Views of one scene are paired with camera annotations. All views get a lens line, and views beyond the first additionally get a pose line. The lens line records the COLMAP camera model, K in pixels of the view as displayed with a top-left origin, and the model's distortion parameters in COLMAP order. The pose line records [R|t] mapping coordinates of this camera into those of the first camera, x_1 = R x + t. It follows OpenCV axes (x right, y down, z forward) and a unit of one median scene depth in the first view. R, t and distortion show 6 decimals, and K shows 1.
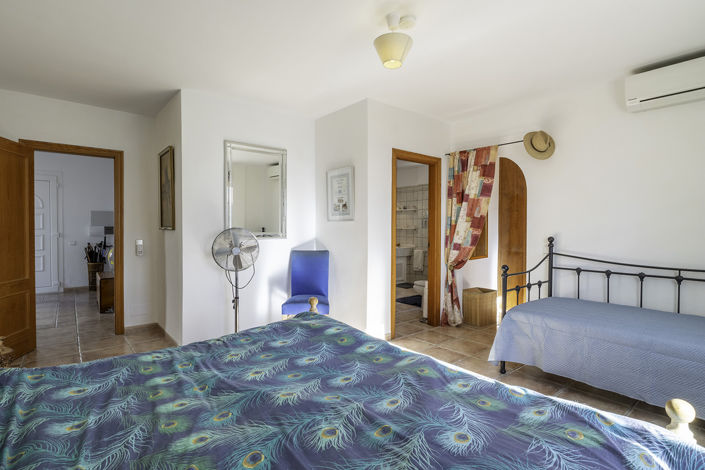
lens RADIAL K [[353.8, 0, 353.8], [0, 353.8, 233.6], [0, 0, 1]] dist [-0.001623, -0.001845]
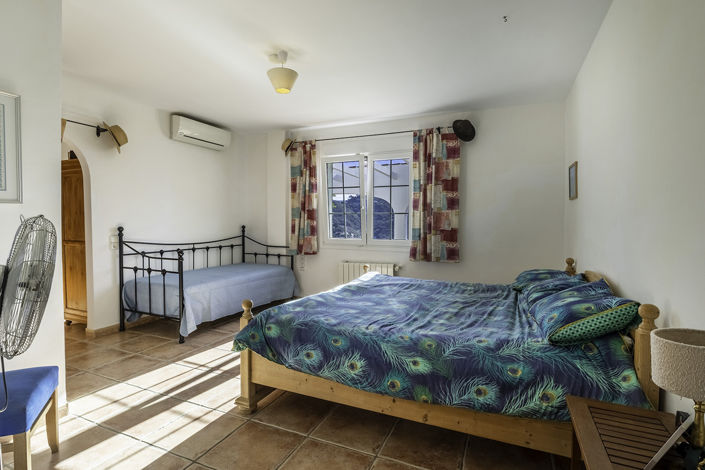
lens RADIAL K [[353.8, 0, 353.8], [0, 353.8, 233.6], [0, 0, 1]] dist [-0.001623, -0.001845]
pose [[-0.452516, -0.029405, 0.891271, -1.698381], [0.009873, 0.999230, 0.037979, -0.008542], [-0.891701, 0.025986, -0.451878, 2.005676]]
